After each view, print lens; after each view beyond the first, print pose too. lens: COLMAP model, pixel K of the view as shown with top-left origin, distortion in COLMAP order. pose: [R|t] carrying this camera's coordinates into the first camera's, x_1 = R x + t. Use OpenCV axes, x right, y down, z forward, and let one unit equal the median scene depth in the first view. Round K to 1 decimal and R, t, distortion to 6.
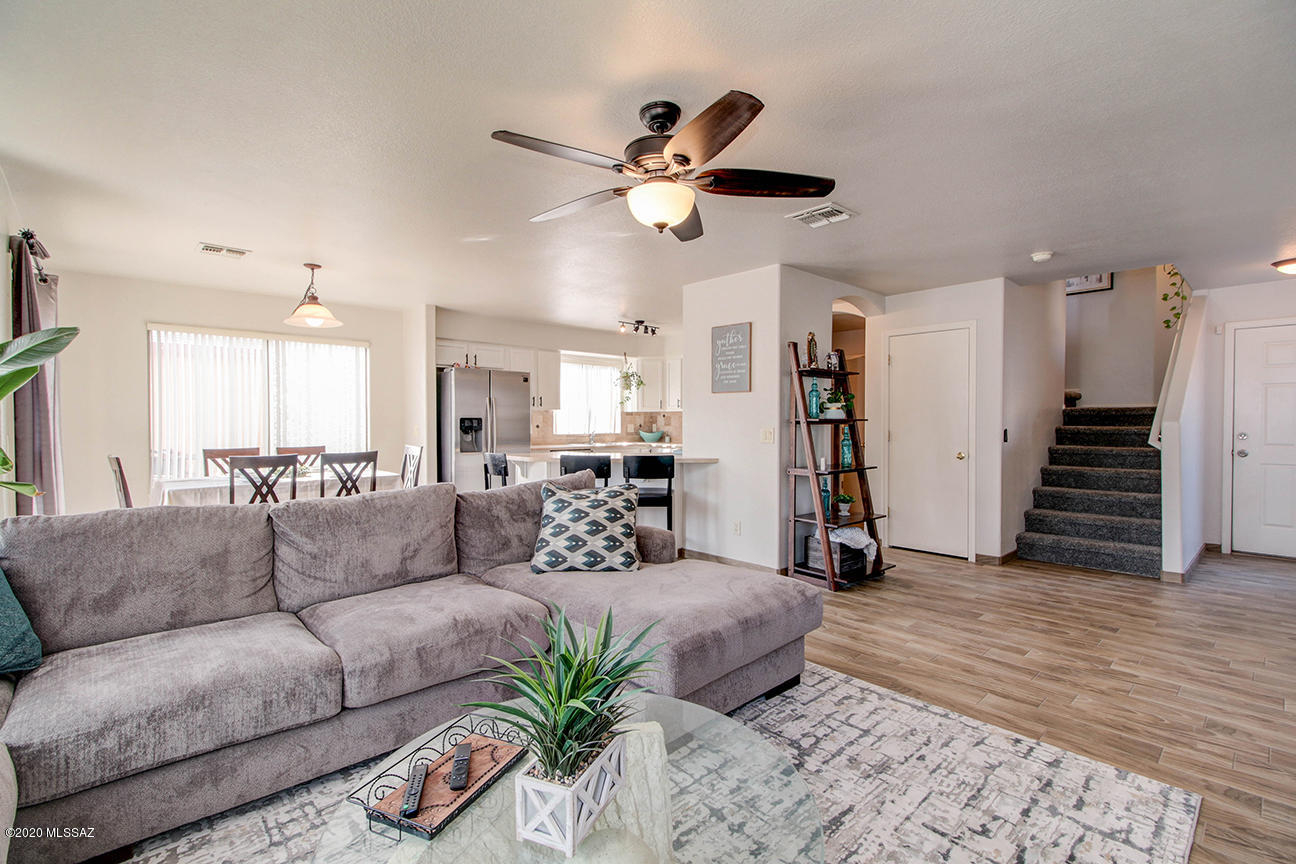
lens RADIAL K [[596.9, 0, 627.6], [0, 596.9, 427.0], [0, 0, 1]] dist [0.025589, -0.012617]
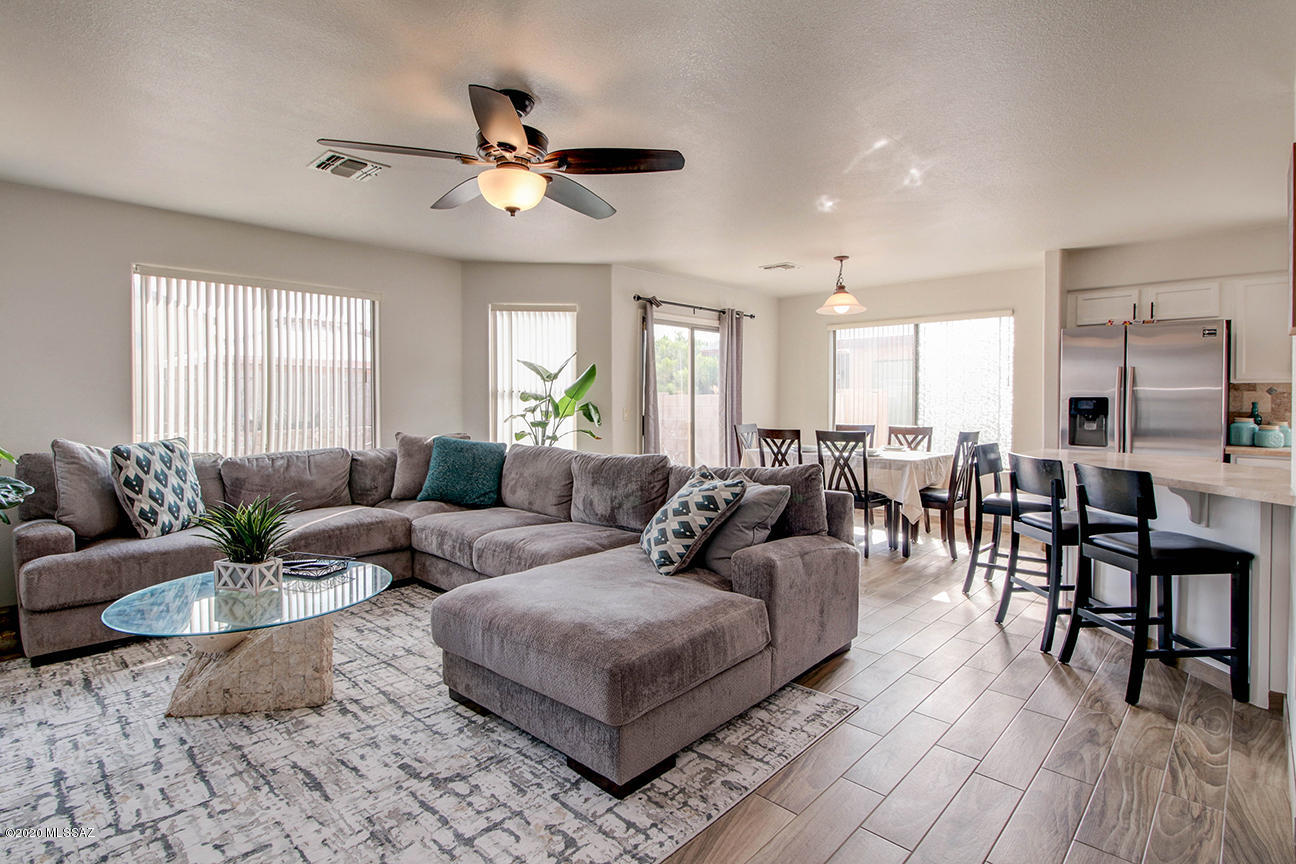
lens RADIAL K [[629.5, 0, 666.5], [0, 629.5, 405.6], [0, 0, 1]] dist [0.018062, -0.010181]
pose [[0.103875, 0.009544, -0.994545, 0.675836], [-0.015312, 0.999851, 0.007996, -0.007411], [0.994472, 0.014398, 0.104006, 0.672806]]
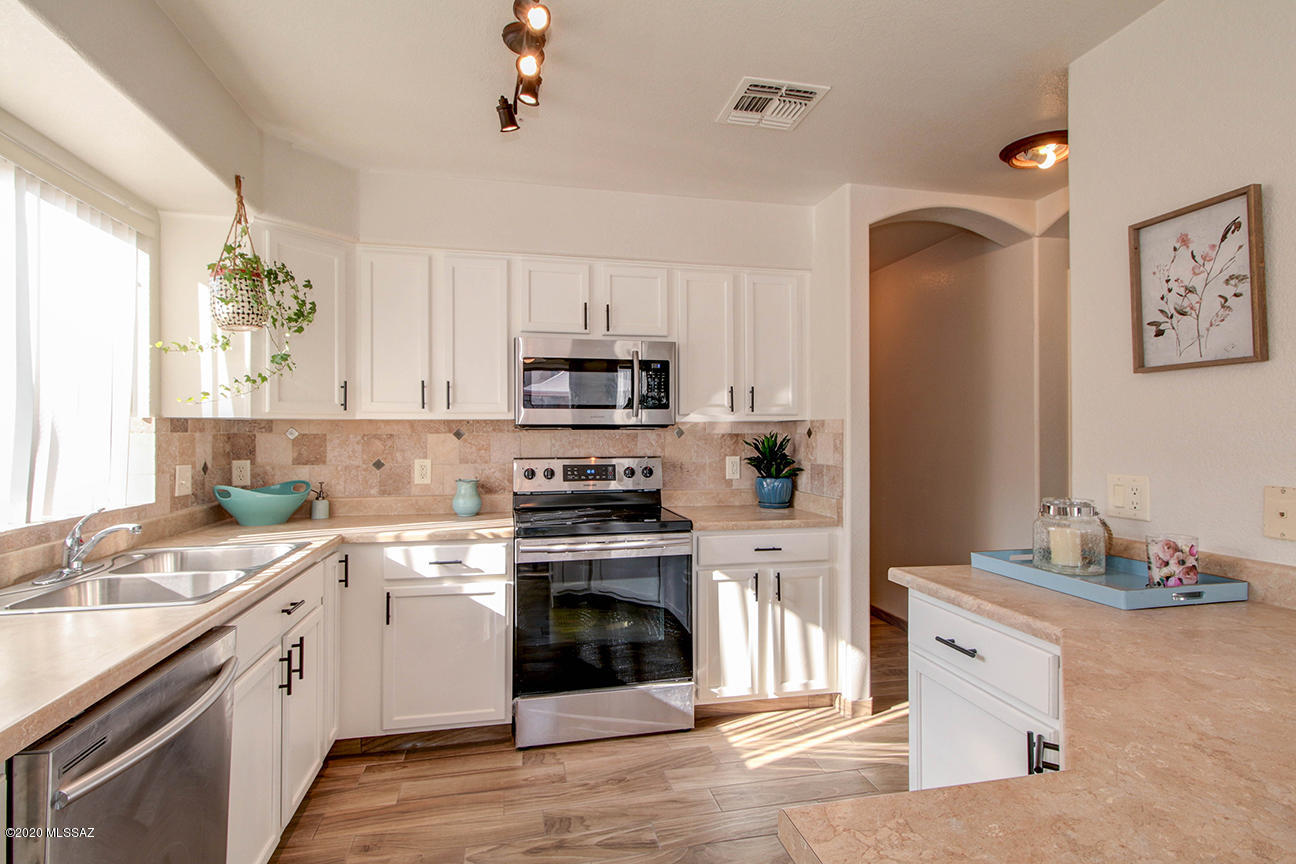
lens RADIAL K [[629.5, 0, 654.4], [0, 629.5, 431.7], [0, 0, 1]] dist [0.018062, -0.010181]
pose [[0.480983, 0.002810, 0.876725, -0.316044], [0.012538, 0.999871, -0.010084, -0.030621], [-0.876640, 0.015843, 0.480886, 1.514794]]
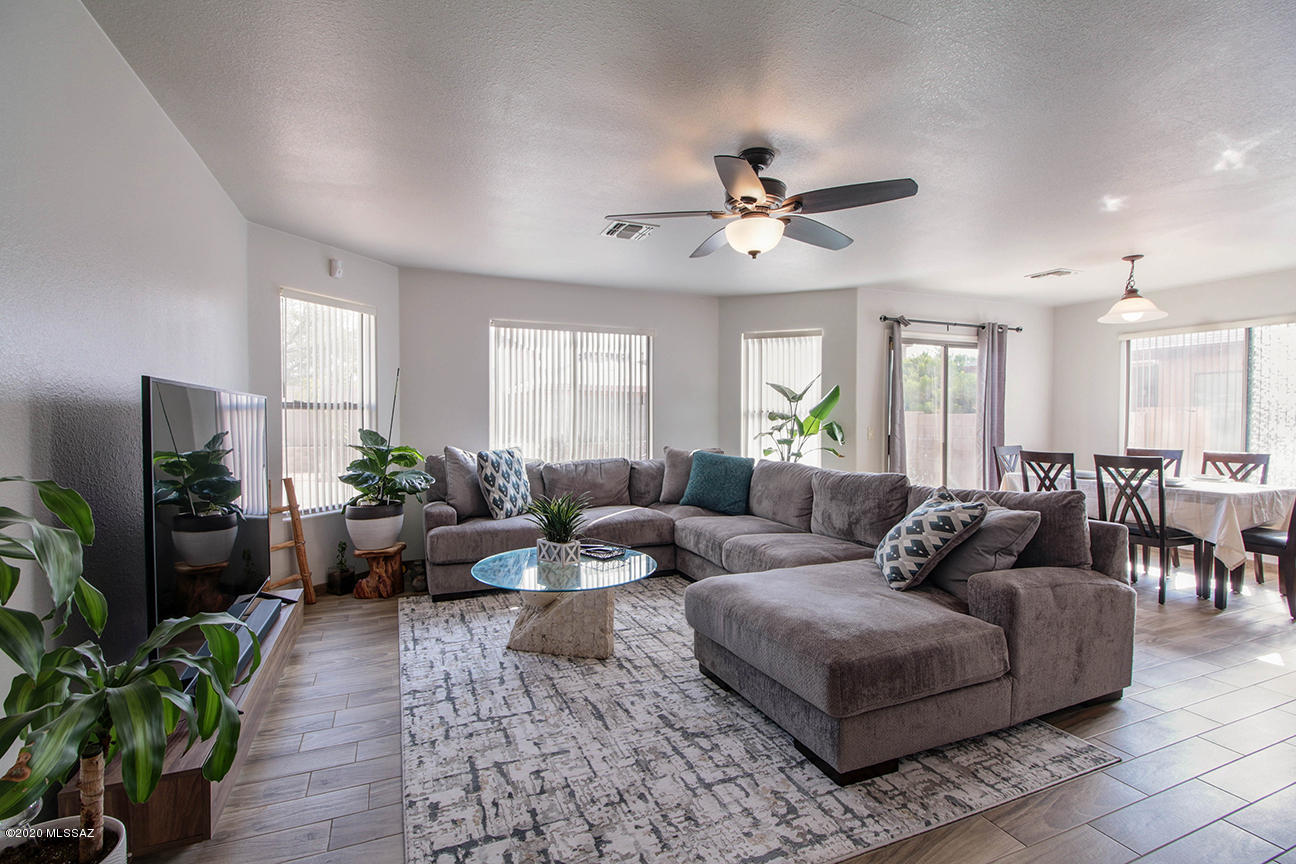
lens RADIAL K [[596.9, 0, 664.2], [0, 596.9, 426.1], [0, 0, 1]] dist [0.025589, -0.012617]
pose [[-0.306178, 0.012805, -0.951888, 0.714692], [-0.016627, 0.999685, 0.018796, -0.010319], [0.951829, 0.021582, -0.305869, 0.699109]]
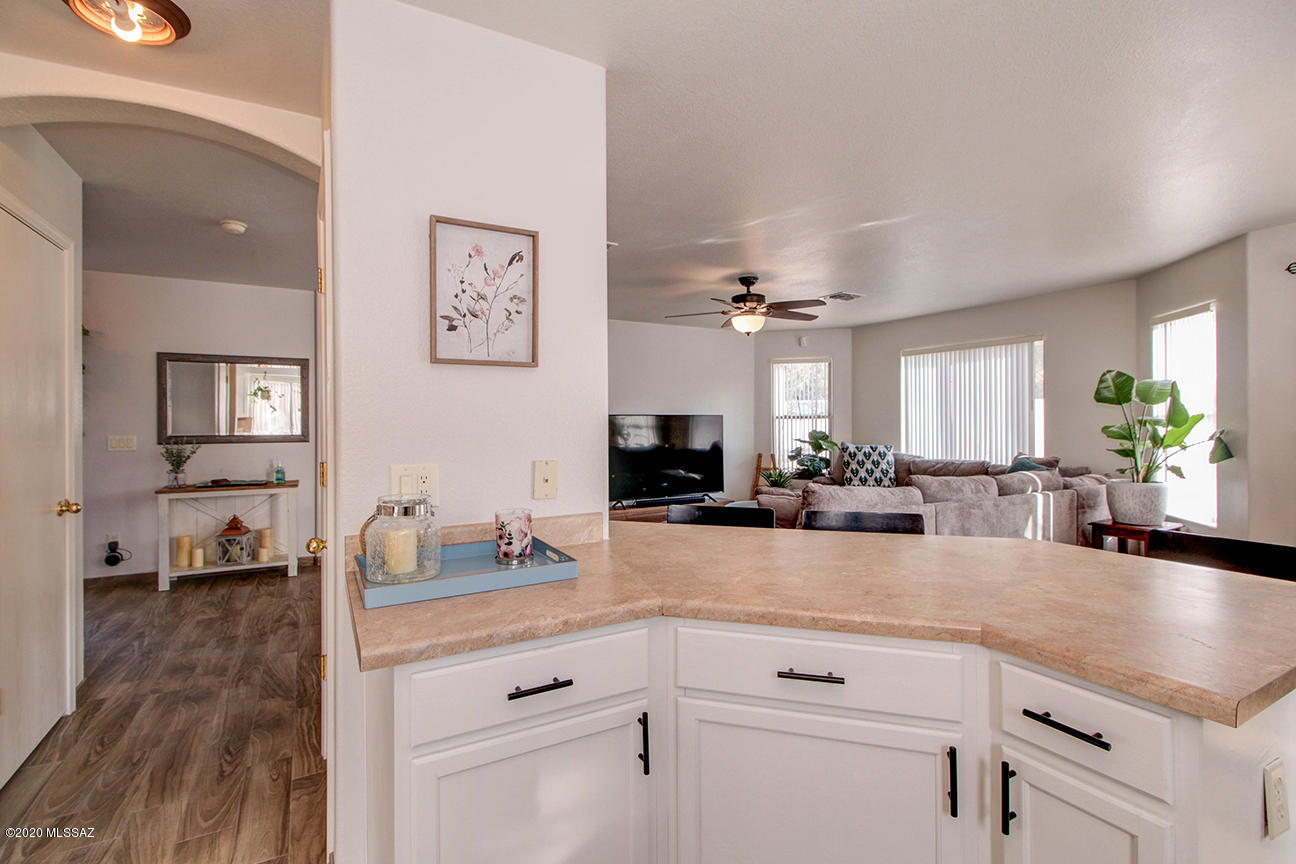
lens RADIAL K [[596.9, 0, 626.4], [0, 596.9, 422.6], [0, 0, 1]] dist [0.025589, -0.012617]
pose [[-0.975396, 0.003758, 0.220429, 0.011849], [0.007623, 0.999832, 0.016684, -0.035387], [-0.220329, 0.017954, -0.975260, 1.820719]]
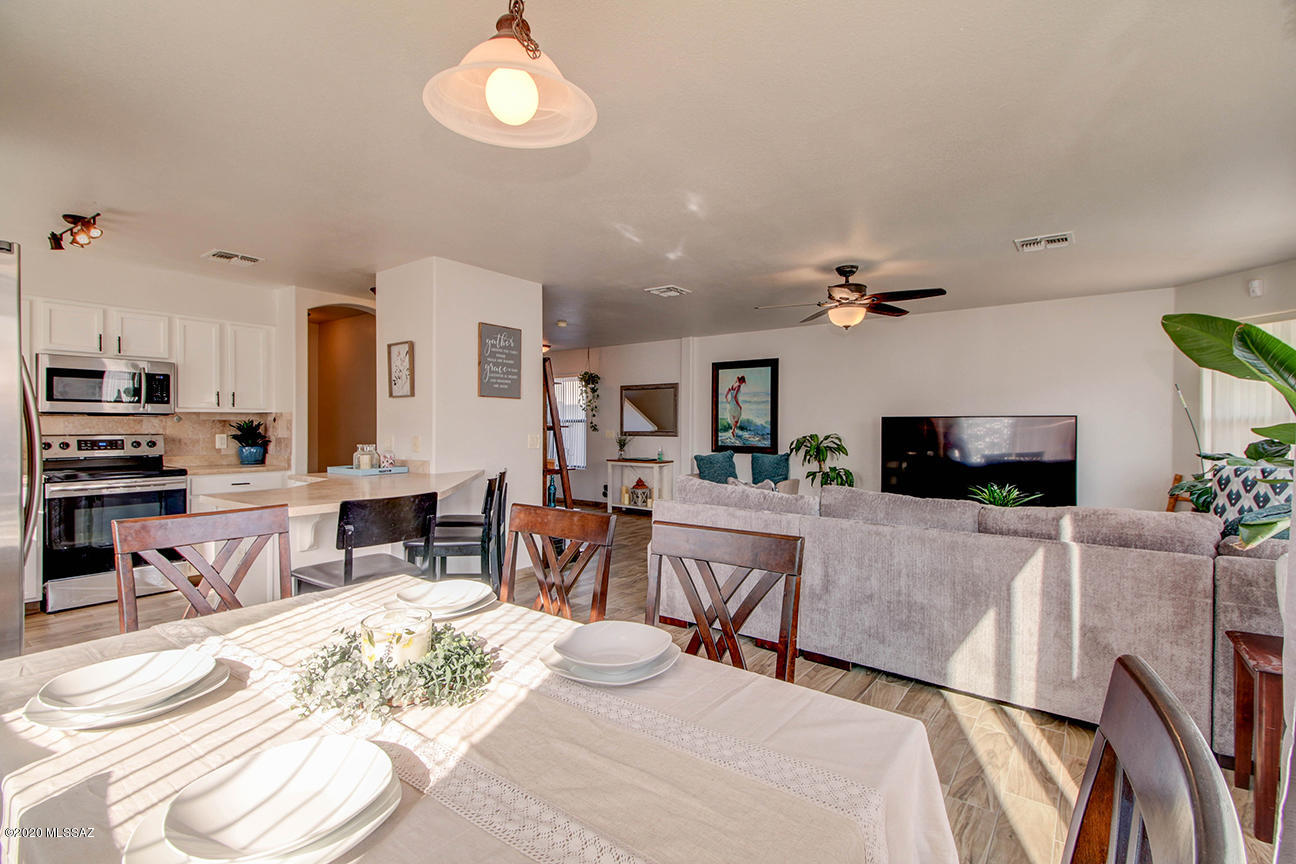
lens RADIAL K [[596.9, 0, 652.0], [0, 596.9, 428.9], [0, 0, 1]] dist [0.025589, -0.012617]
pose [[-0.194690, -0.003511, 0.980858, -1.003616], [0.010247, 0.999932, 0.005613, -0.013073], [-0.980811, 0.011144, -0.194641, 1.158672]]
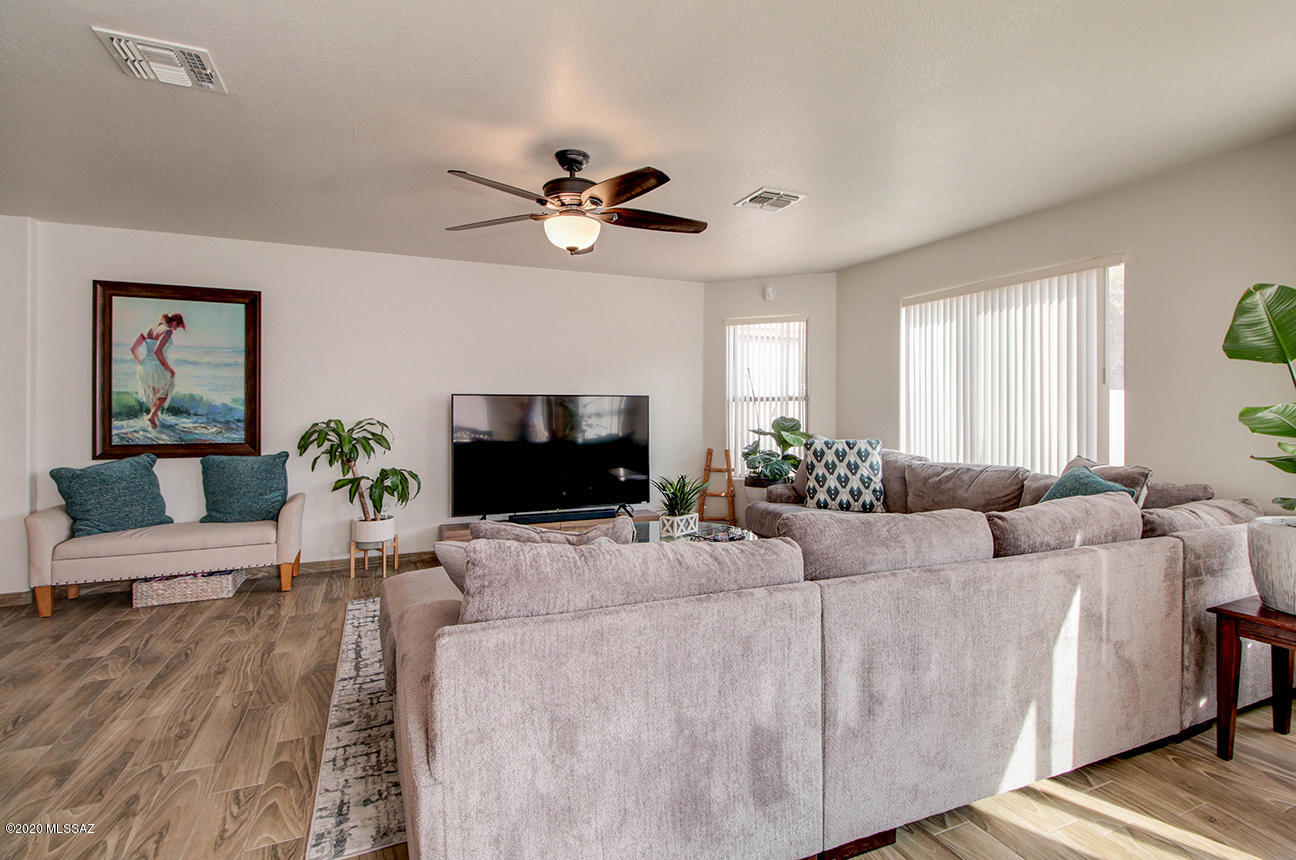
lens RADIAL K [[596.9, 0, 624.7], [0, 596.9, 412.5], [0, 0, 1]] dist [0.025589, -0.012617]
pose [[-0.944300, -0.000200, 0.329086, -0.257354], [0.006566, 0.999789, 0.019449, -0.014337], [-0.329021, 0.020526, -0.944100, 1.232125]]
